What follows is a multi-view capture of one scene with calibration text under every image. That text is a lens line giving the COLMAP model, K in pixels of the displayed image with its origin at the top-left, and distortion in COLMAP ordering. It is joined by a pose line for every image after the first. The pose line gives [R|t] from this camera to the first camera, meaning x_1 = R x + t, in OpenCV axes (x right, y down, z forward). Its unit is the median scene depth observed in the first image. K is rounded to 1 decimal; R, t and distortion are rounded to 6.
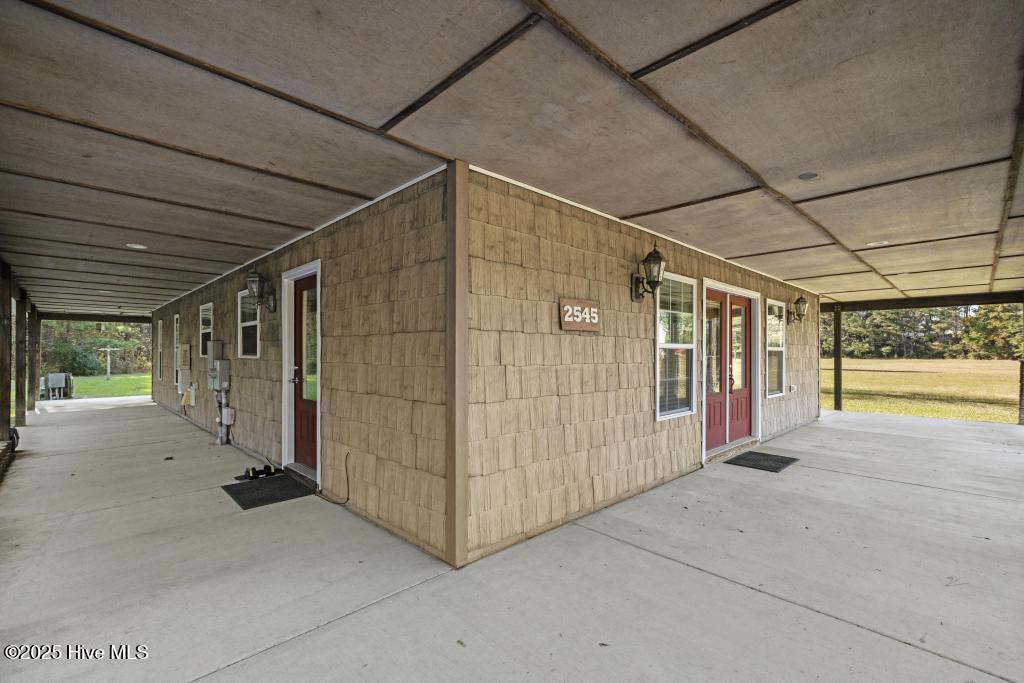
lens RADIAL K [[379.2, 0, 512.0], [0, 379.2, 341.5], [0, 0, 1]] dist [-0.000182, 0.000010]
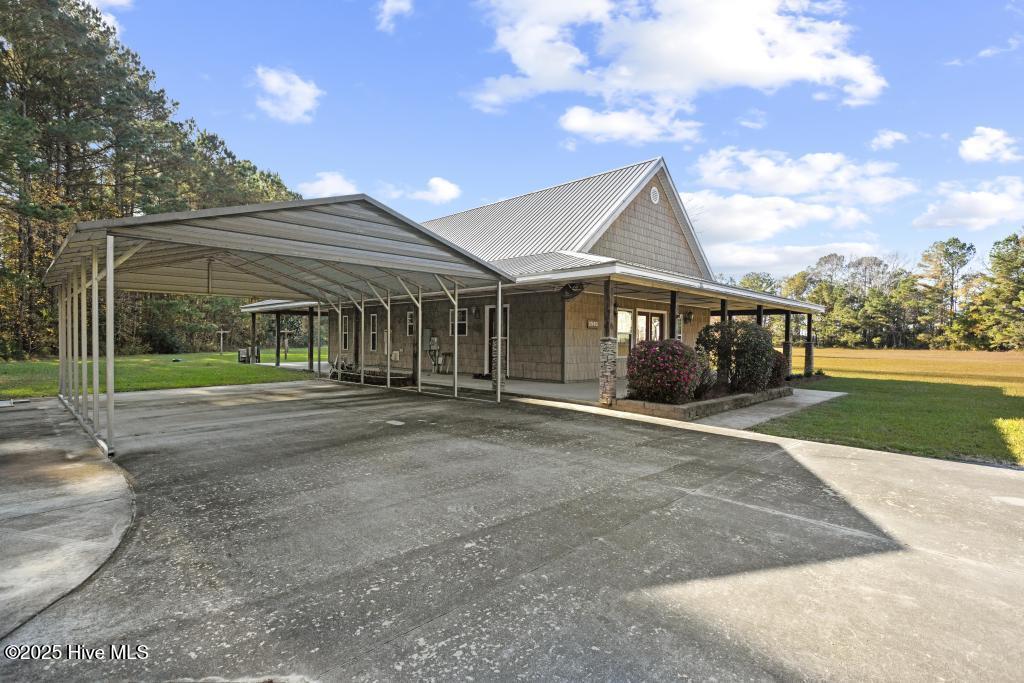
lens RADIAL K [[521.4, 0, 512.0], [0, 521.4, 341.5], [0, 0, 1]] dist [0.000741, 0.000116]
pose [[0.998545, 0.009499, 0.053080, -0.082013], [-0.010935, 0.999580, 0.026836, -0.002805], [-0.052803, -0.027378, 0.998230, -0.377823]]
